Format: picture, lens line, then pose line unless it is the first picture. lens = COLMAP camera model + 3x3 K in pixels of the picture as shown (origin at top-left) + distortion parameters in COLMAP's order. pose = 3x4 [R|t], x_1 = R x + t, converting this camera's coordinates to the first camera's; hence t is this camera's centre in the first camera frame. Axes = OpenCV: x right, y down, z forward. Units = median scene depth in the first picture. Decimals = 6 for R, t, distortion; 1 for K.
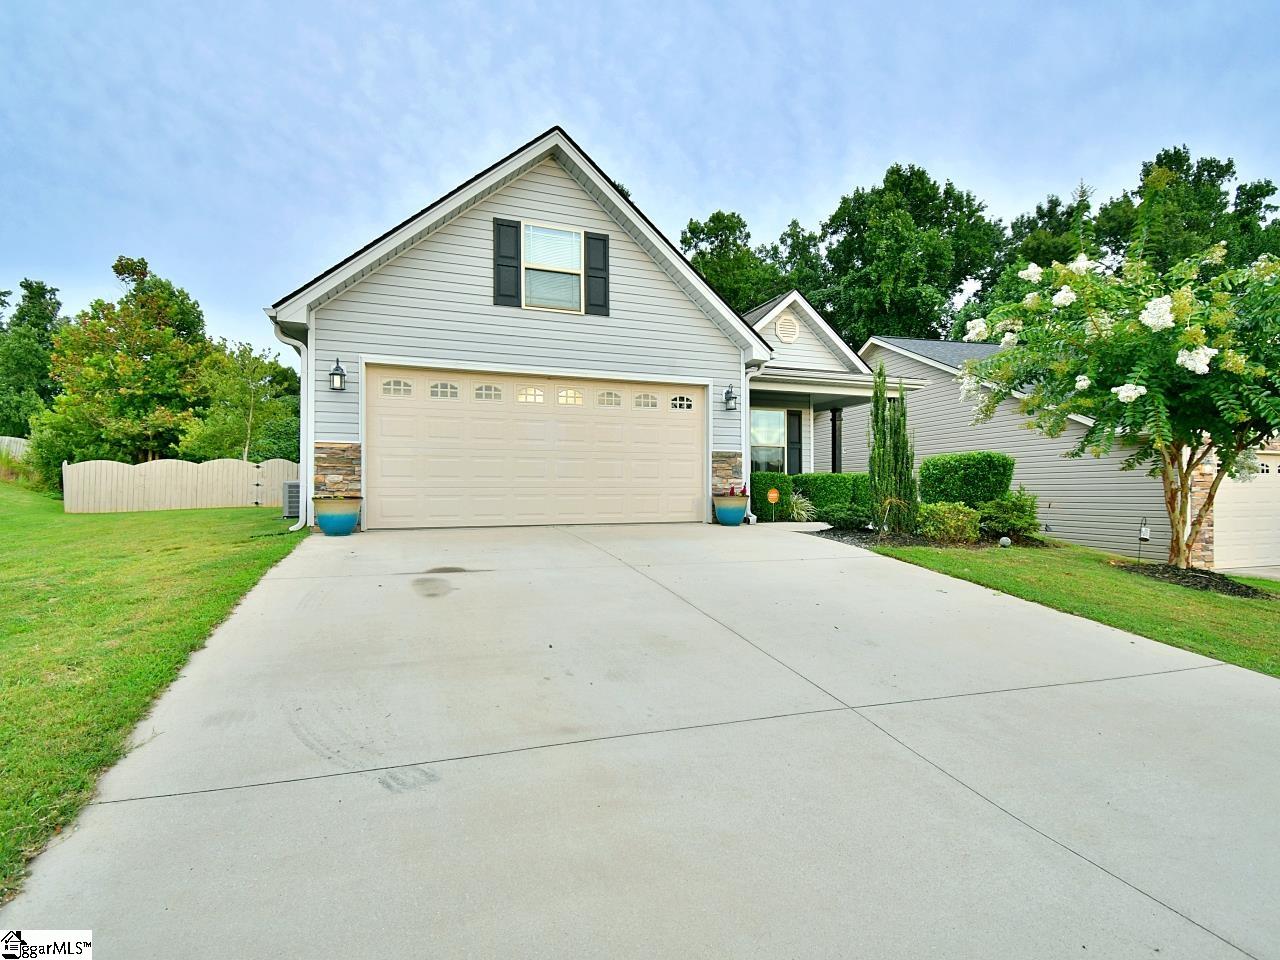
lens RADIAL K [[636.4, 0, 637.1], [0, 636.4, 488.2], [0, 0, 1]] dist [0.010537, -0.020050]
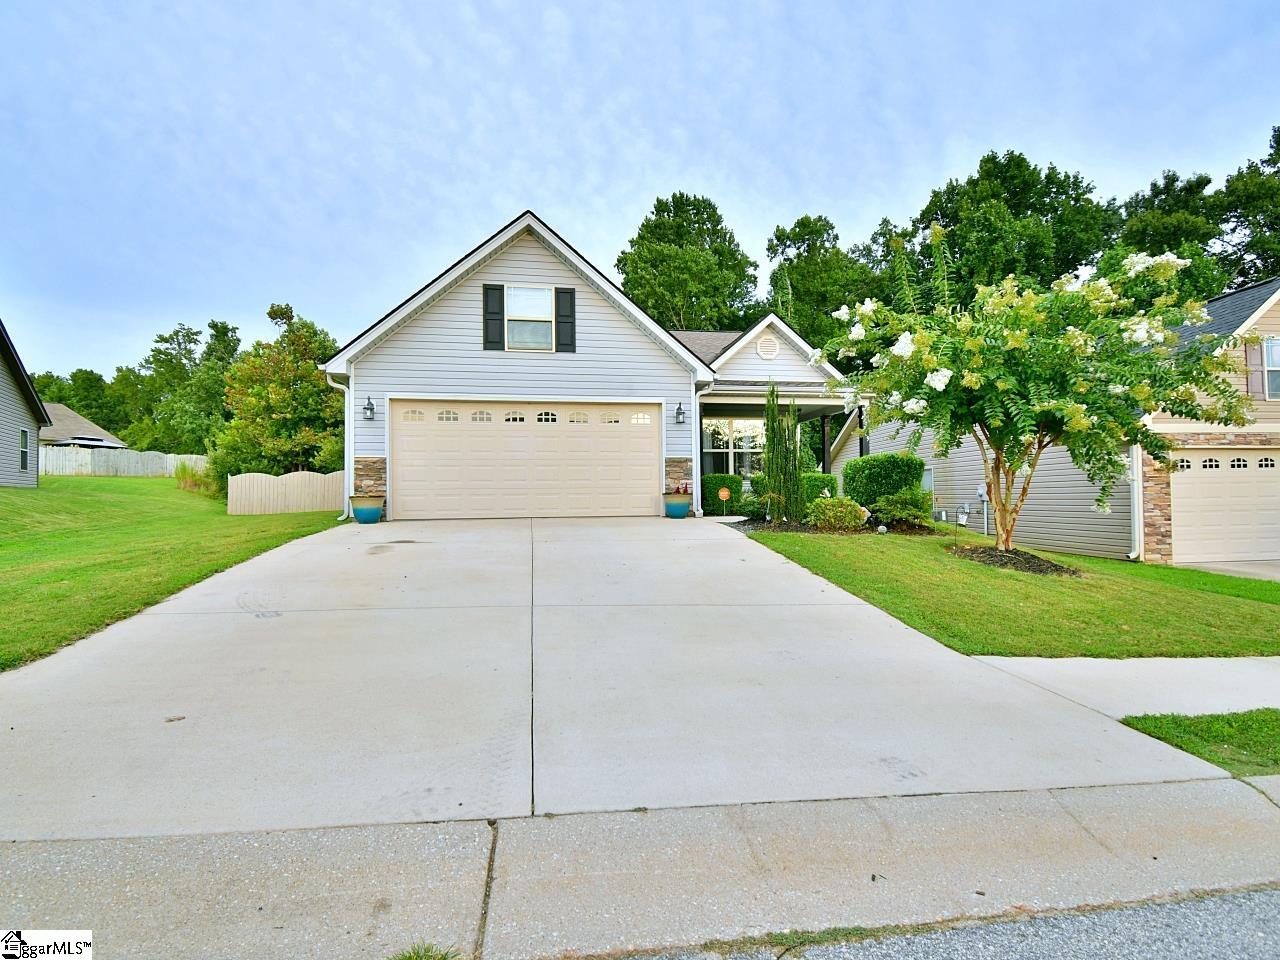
lens RADIAL K [[636.4, 0, 631.1], [0, 636.4, 487.5], [0, 0, 1]] dist [0.010537, -0.020050]
pose [[0.981354, -0.010624, -0.191917, 0.233106], [0.008573, 0.999897, -0.011517, 0.010391], [0.192020, 0.009657, 0.981344, -0.165856]]
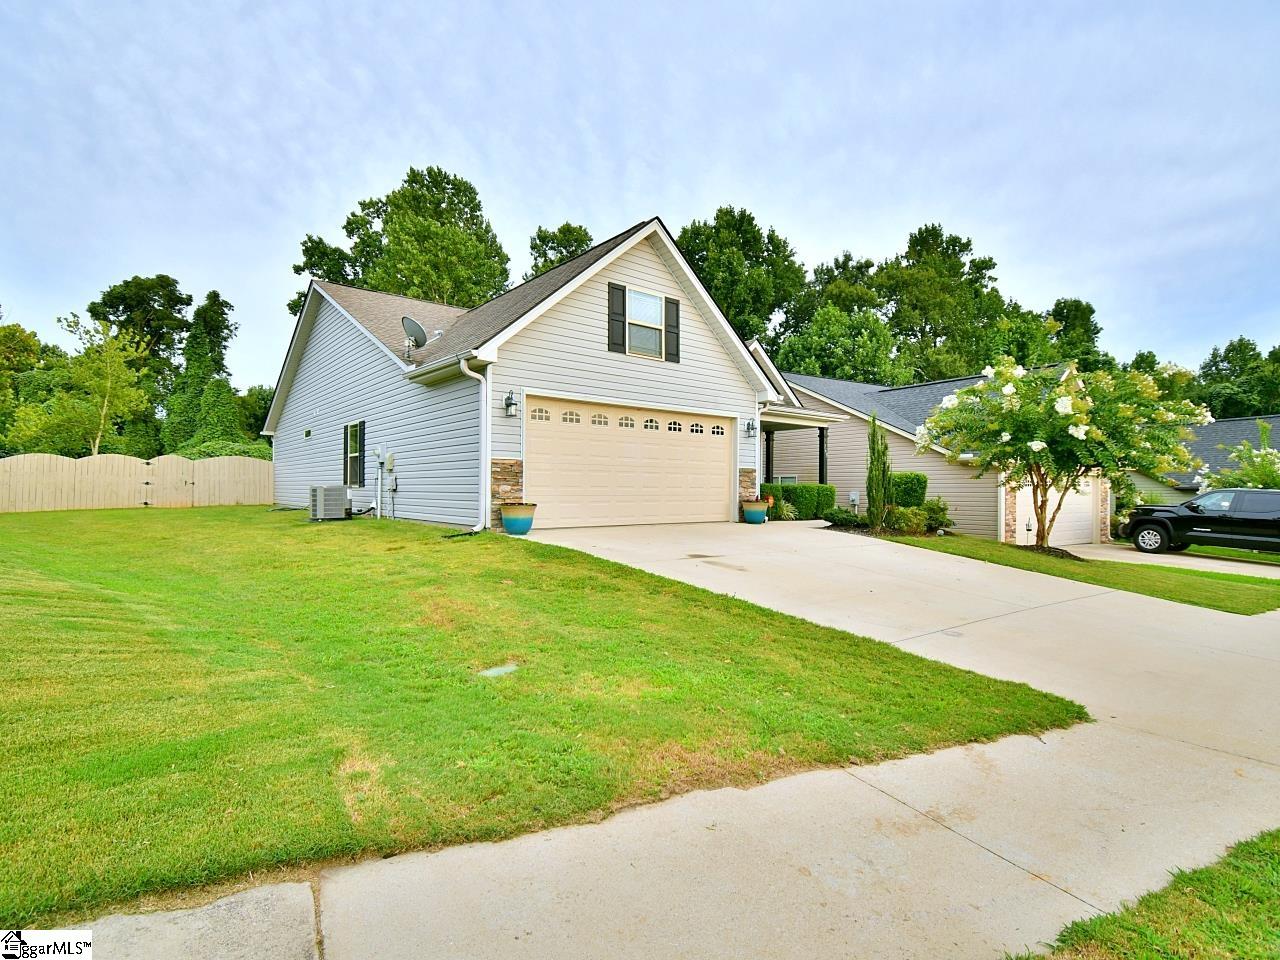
lens RADIAL K [[636.4, 0, 640.6], [0, 636.4, 488.1], [0, 0, 1]] dist [0.010537, -0.020050]
pose [[0.949422, 0.008863, 0.313877, -0.401508], [-0.009933, 0.999949, 0.001807, -0.013289], [-0.313845, -0.004833, 0.949462, -0.158812]]
